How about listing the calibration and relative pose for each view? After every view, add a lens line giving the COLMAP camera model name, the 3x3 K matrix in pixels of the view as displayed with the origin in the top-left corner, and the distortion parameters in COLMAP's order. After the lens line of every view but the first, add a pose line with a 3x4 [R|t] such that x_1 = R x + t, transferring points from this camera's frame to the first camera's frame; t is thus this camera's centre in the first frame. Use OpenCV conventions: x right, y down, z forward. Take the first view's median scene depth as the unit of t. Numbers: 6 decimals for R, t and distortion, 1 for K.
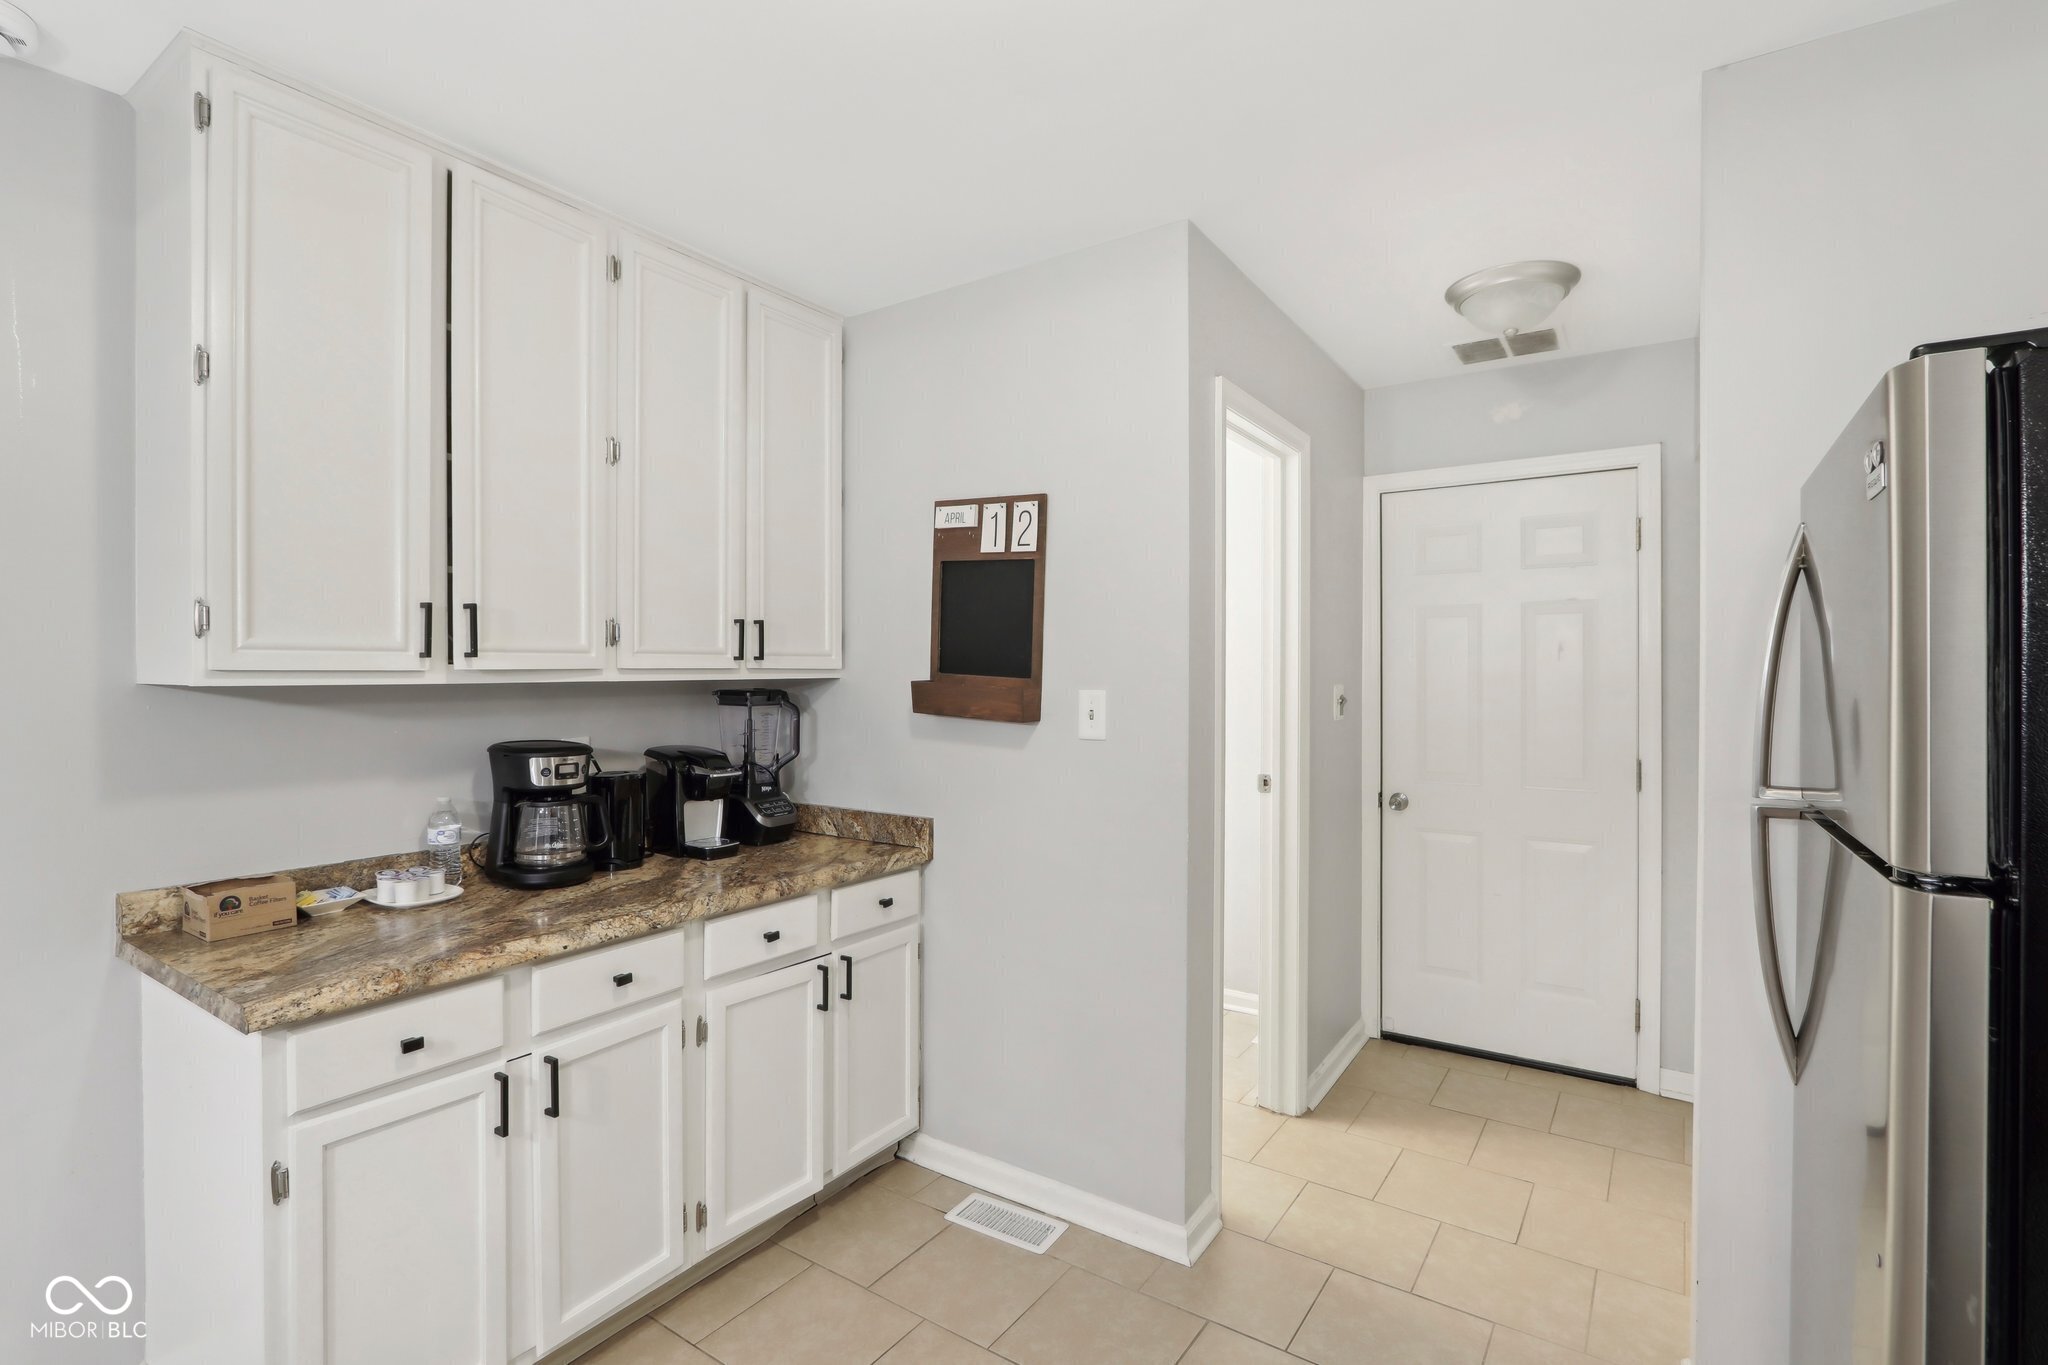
lens RADIAL K [[952.0, 0, 1005.5], [0, 952.0, 680.5], [0, 0, 1]] dist [-0.003764, -0.000041]
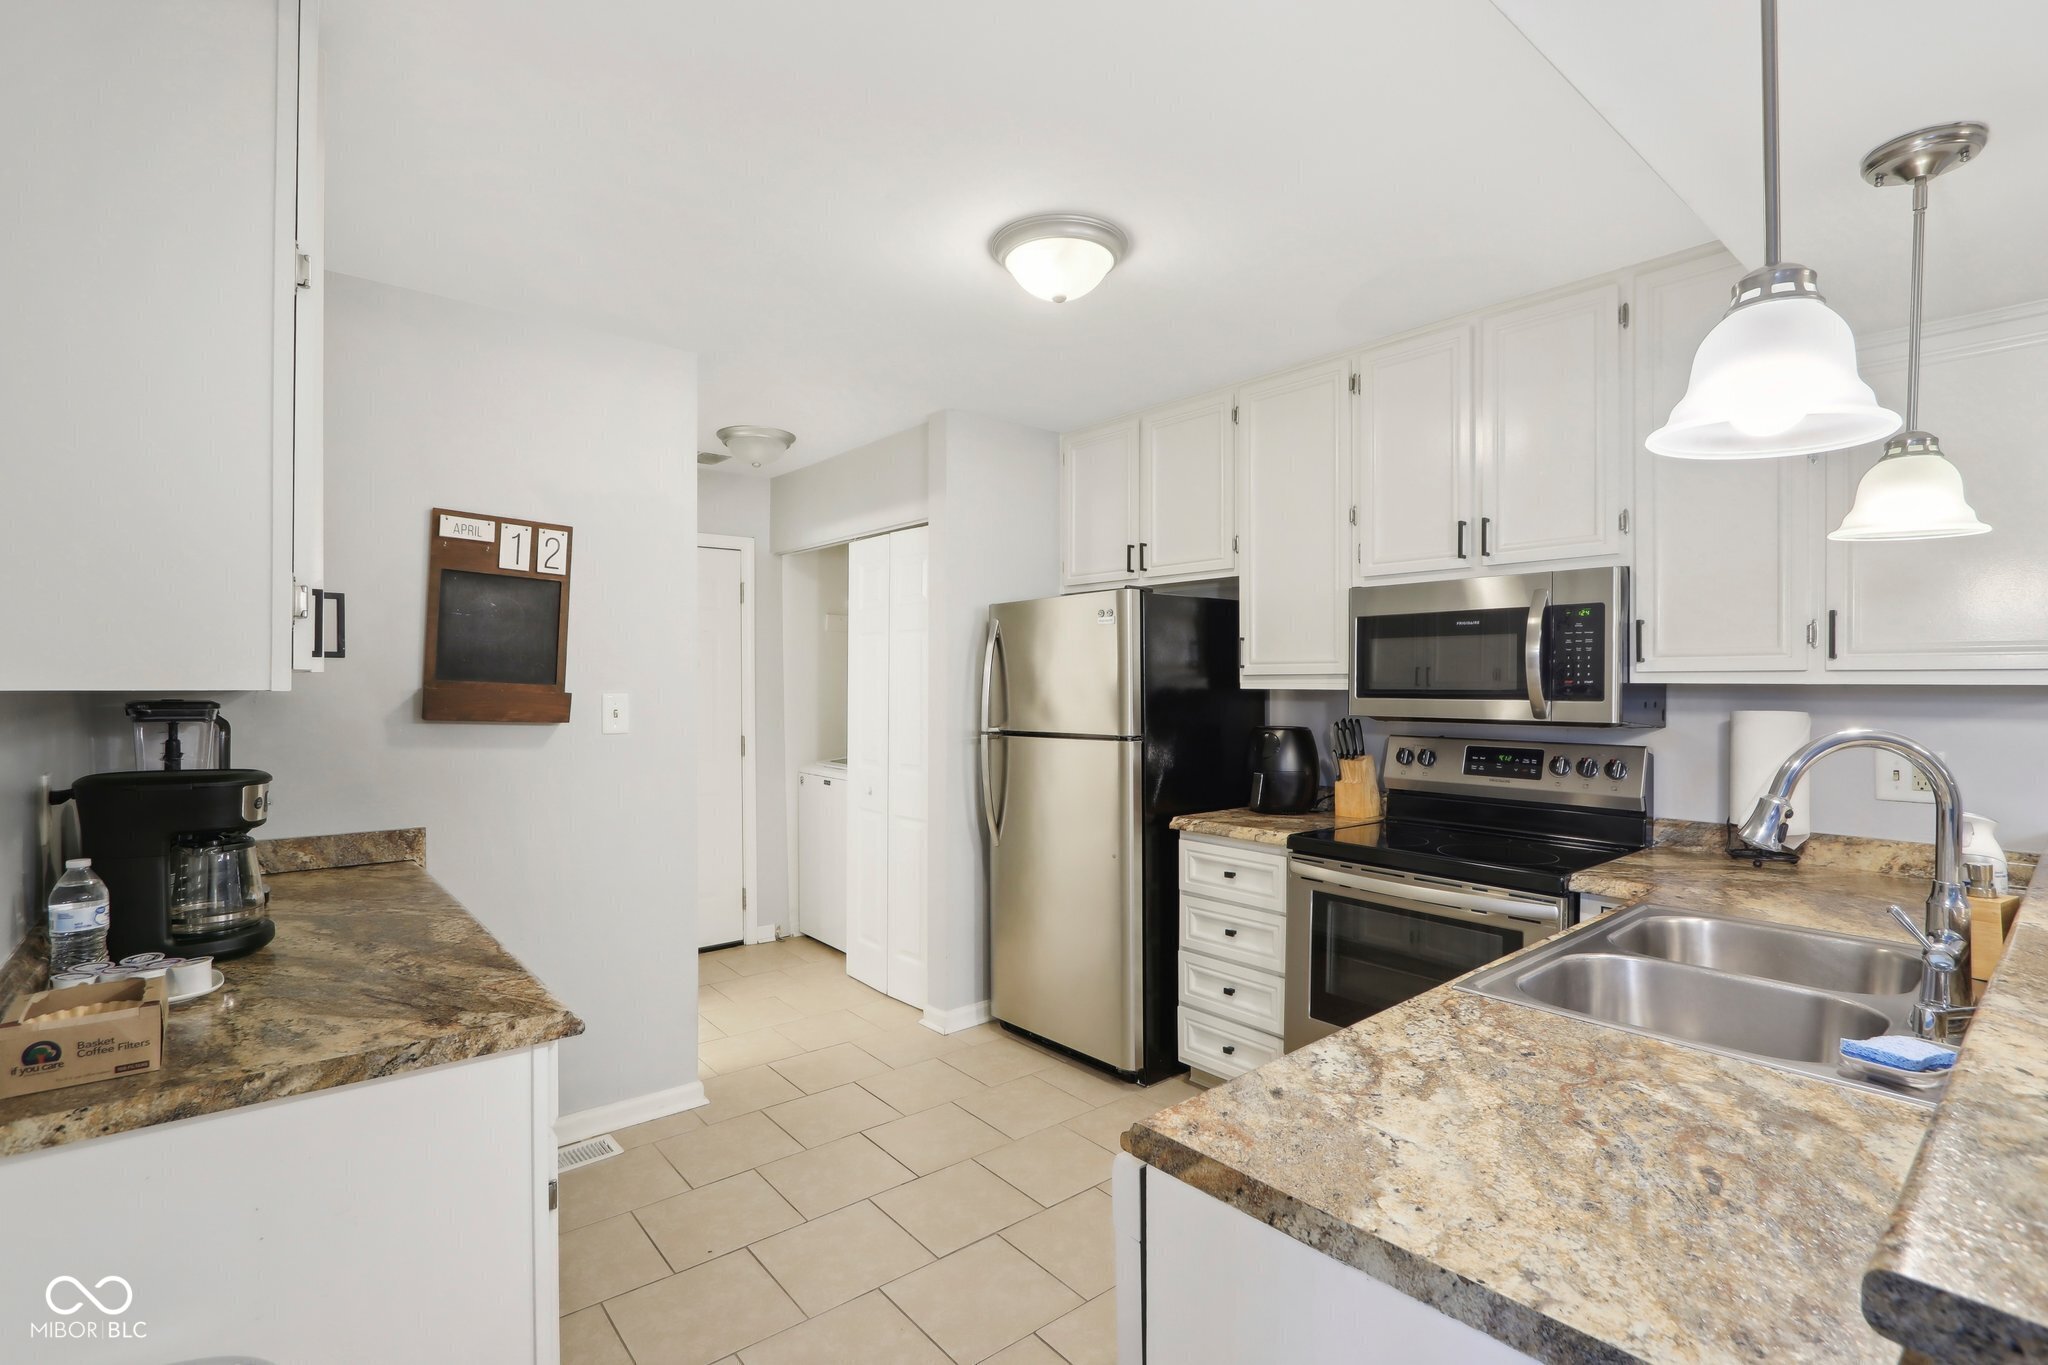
lens RADIAL K [[946.6, 0, 1024.0], [0, 946.6, 673.4], [0, 0, 1]] dist [-0.011141, -0.000224]
pose [[0.277708, 0.009237, 0.960621, -0.903441], [0.008085, 0.999896, -0.011952, 0.002222], [-0.960631, 0.011086, 0.277604, 0.142689]]
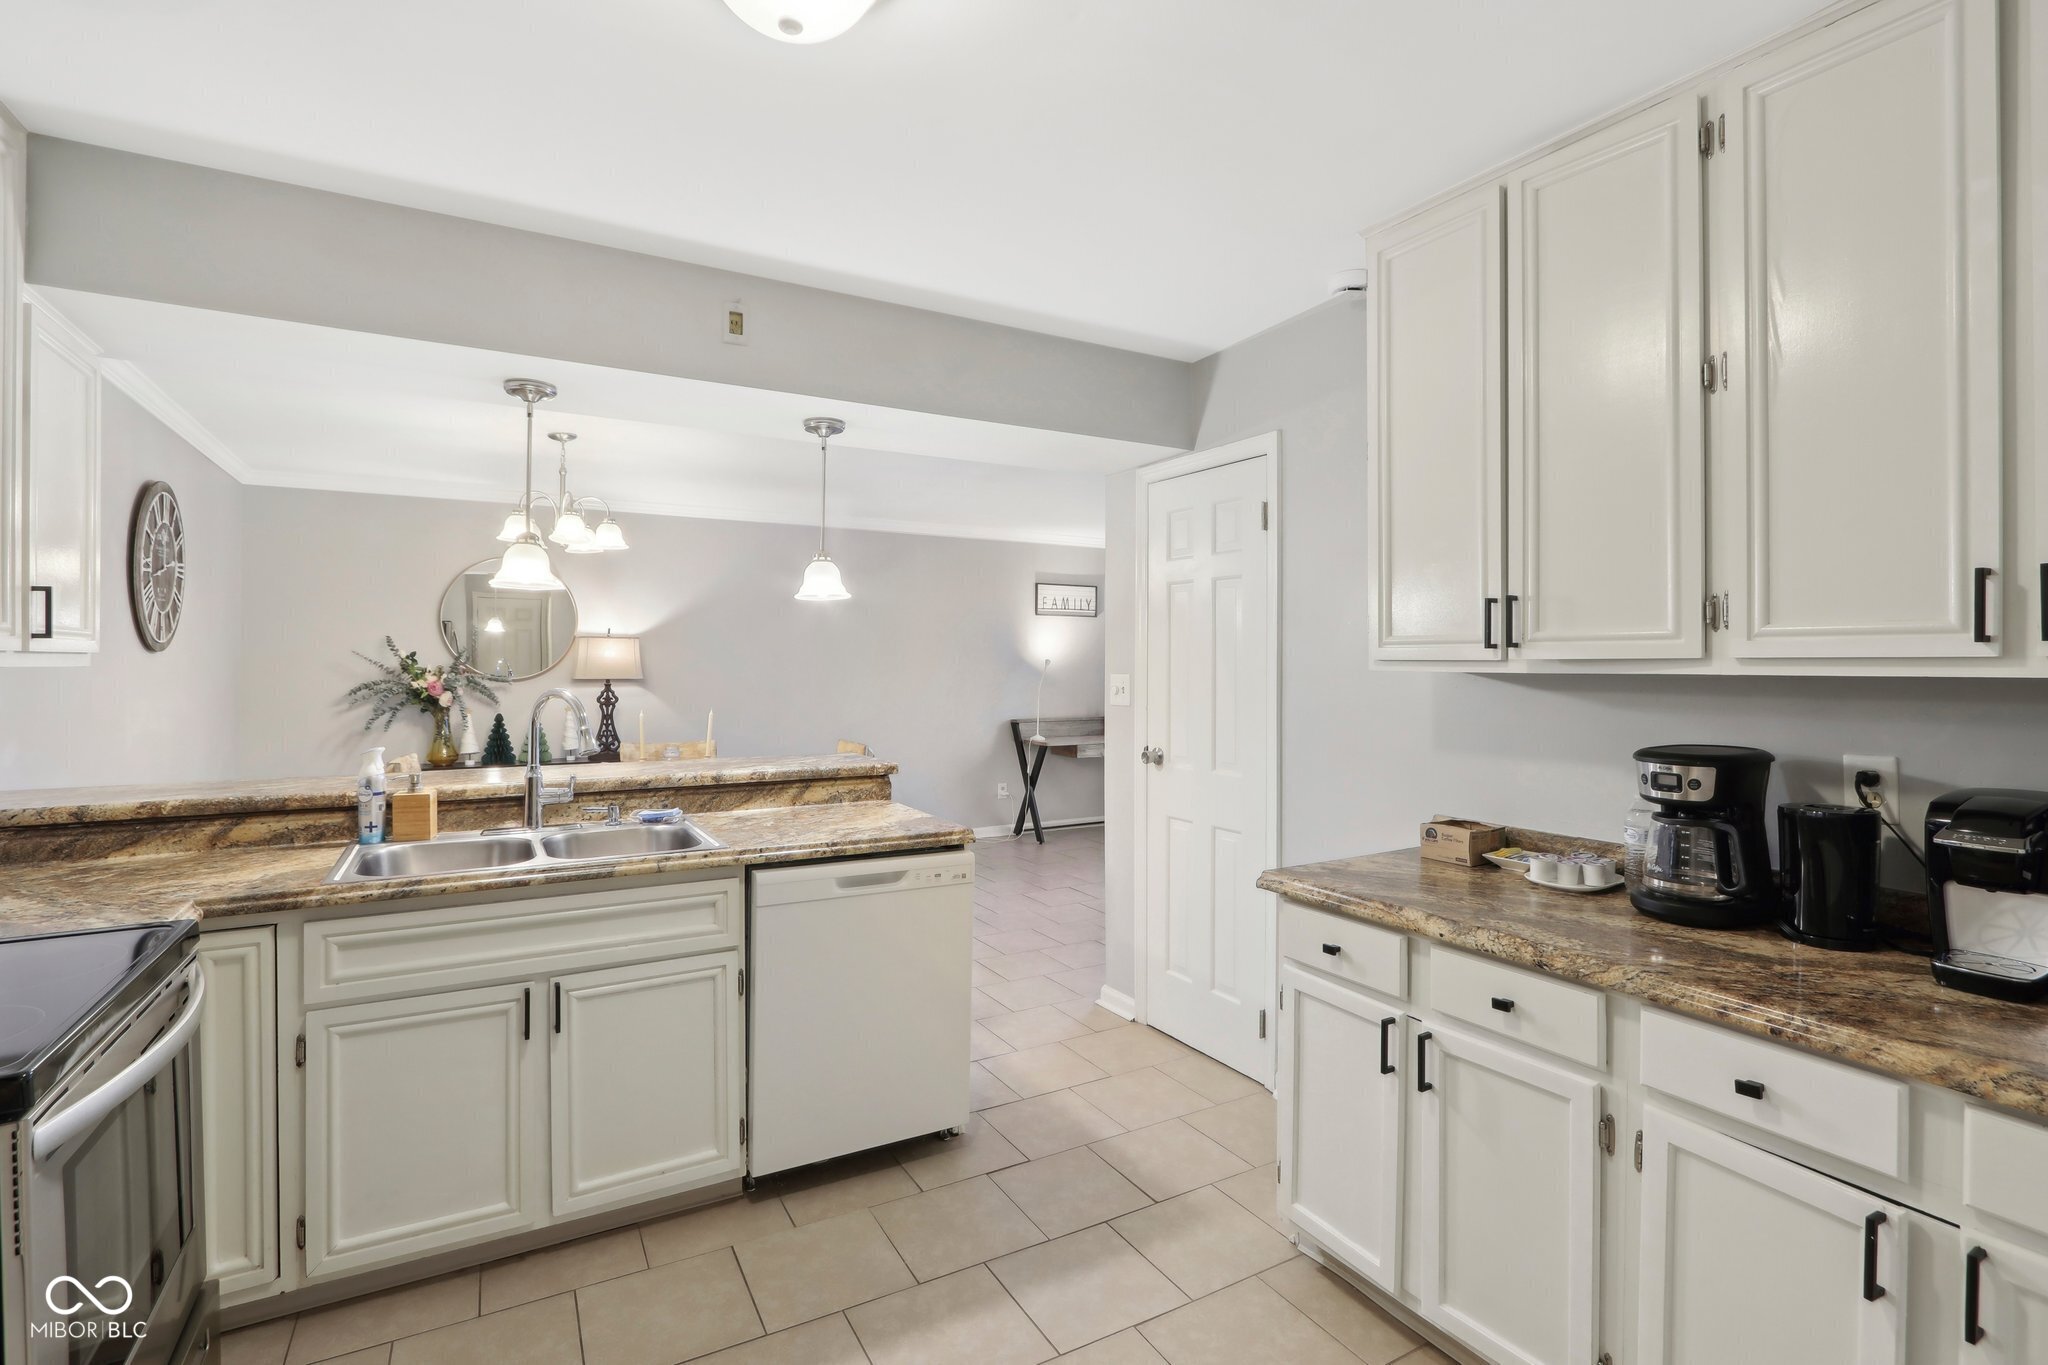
lens RADIAL K [[987.2, 0, 987.3], [0, 987.2, 663.9], [0, 0, 1]] dist [-0.000978, 0.000215]
pose [[-0.437000, 0.004654, -0.899449, 0.494961], [-0.009306, 0.999910, 0.009696, -0.009579], [0.899413, 0.012607, -0.436918, 0.729237]]
